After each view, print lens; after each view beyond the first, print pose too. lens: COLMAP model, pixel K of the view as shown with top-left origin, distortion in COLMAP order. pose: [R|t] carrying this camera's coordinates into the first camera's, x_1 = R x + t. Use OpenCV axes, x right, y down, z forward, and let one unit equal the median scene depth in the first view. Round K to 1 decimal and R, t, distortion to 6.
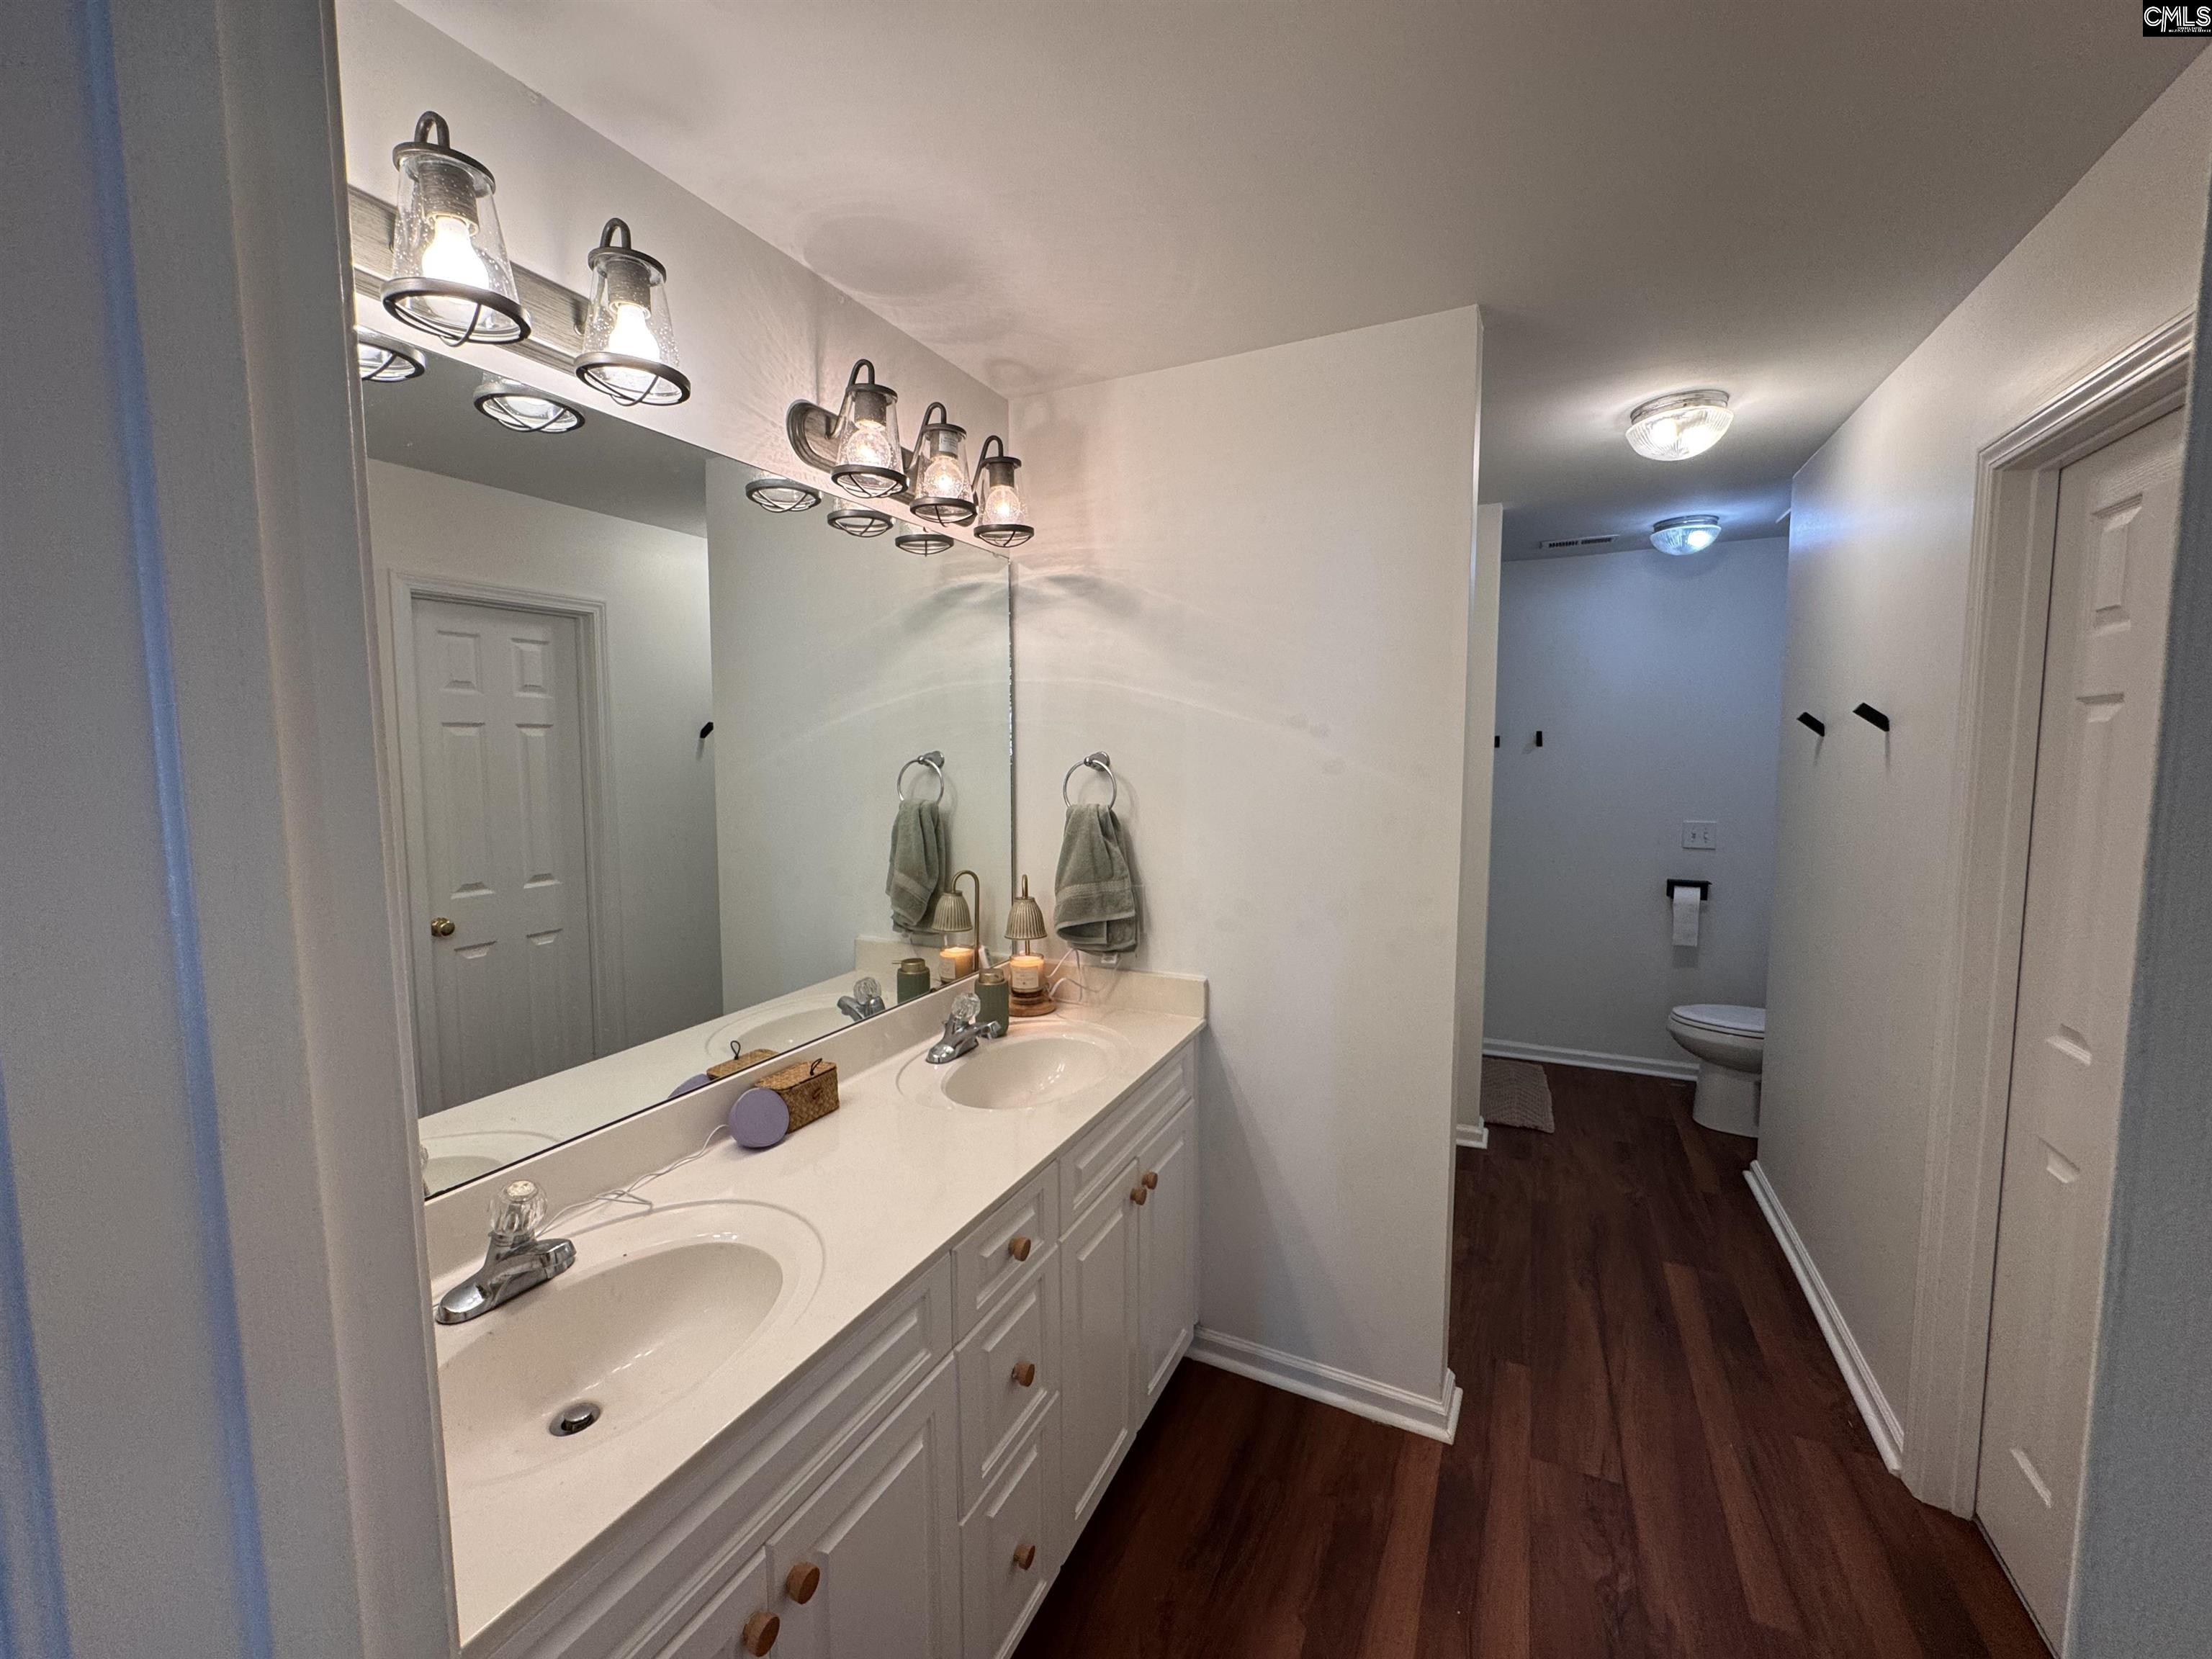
lens RADIAL K [[888.7, 0, 1105.0], [0, 888.7, 824.3], [0, 0, 1]] dist [-0.003891, -0.000352]
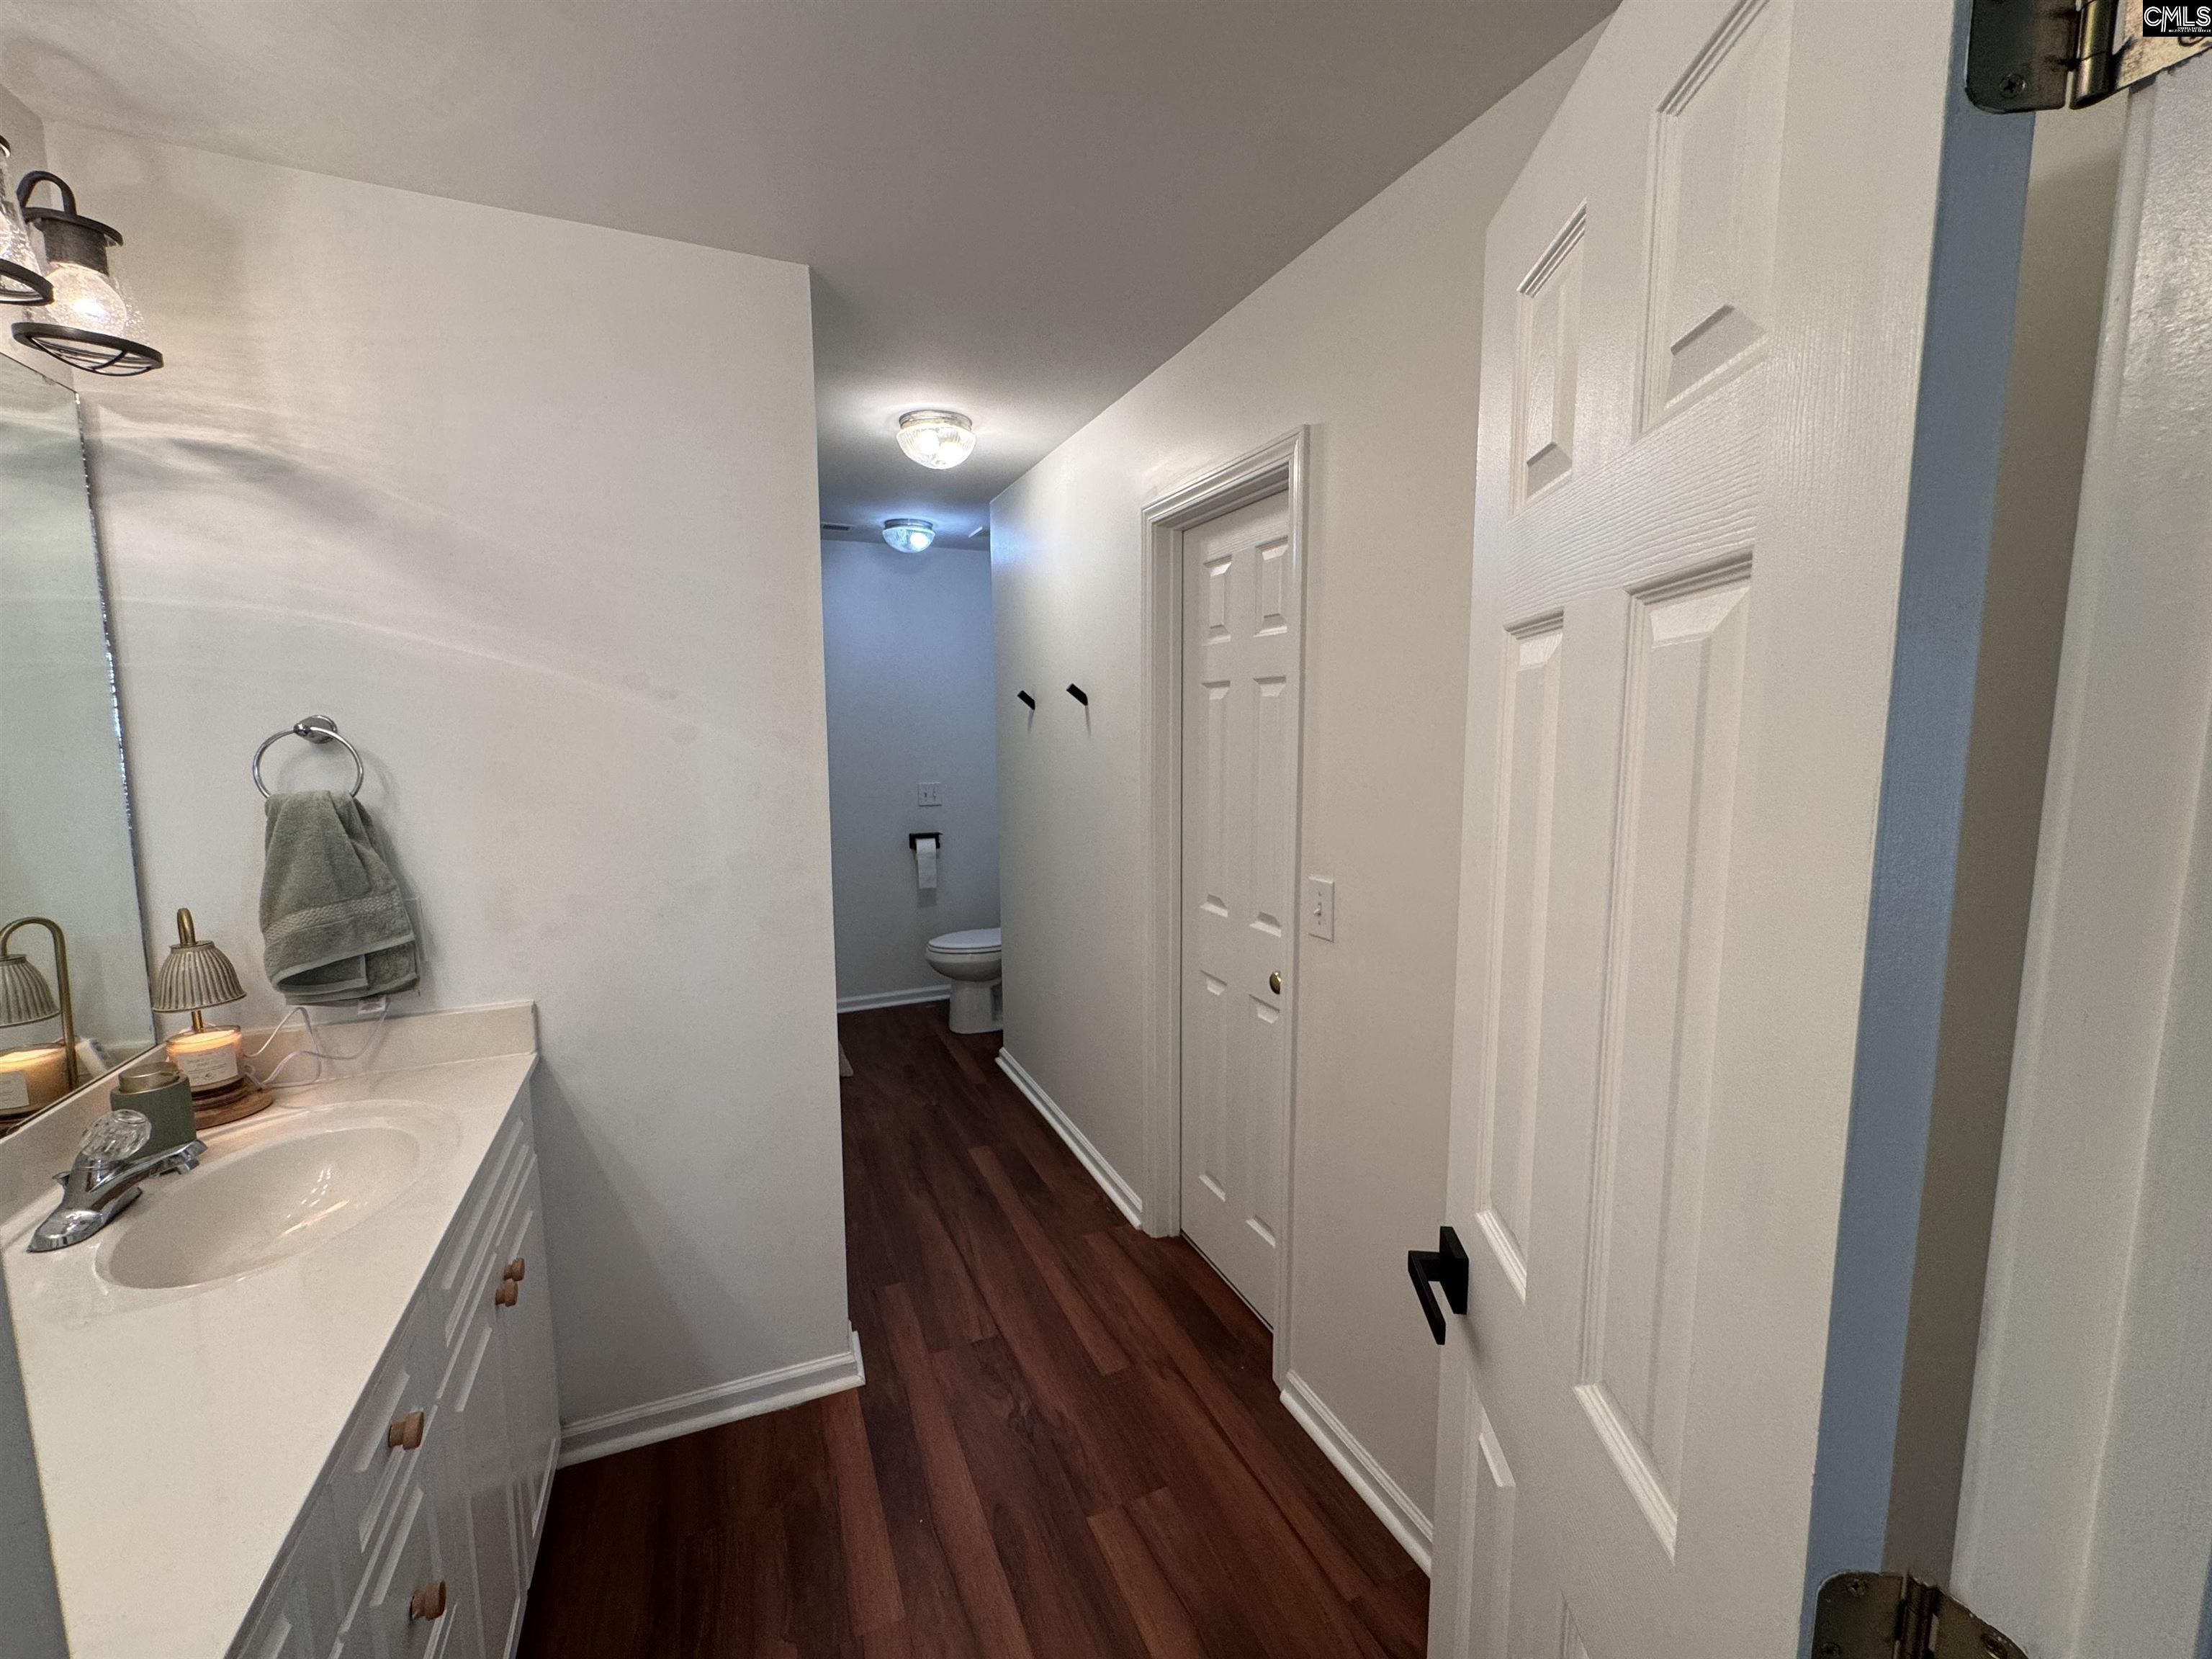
lens RADIAL K [[888.7, 0, 1107.1], [0, 888.7, 825.9], [0, 0, 1]] dist [-0.003891, -0.000352]
pose [[0.645936, -0.084413, 0.758710, -0.144866], [0.063947, 0.996358, 0.056411, 0.004539], [-0.760708, 0.012080, 0.648981, 0.089373]]
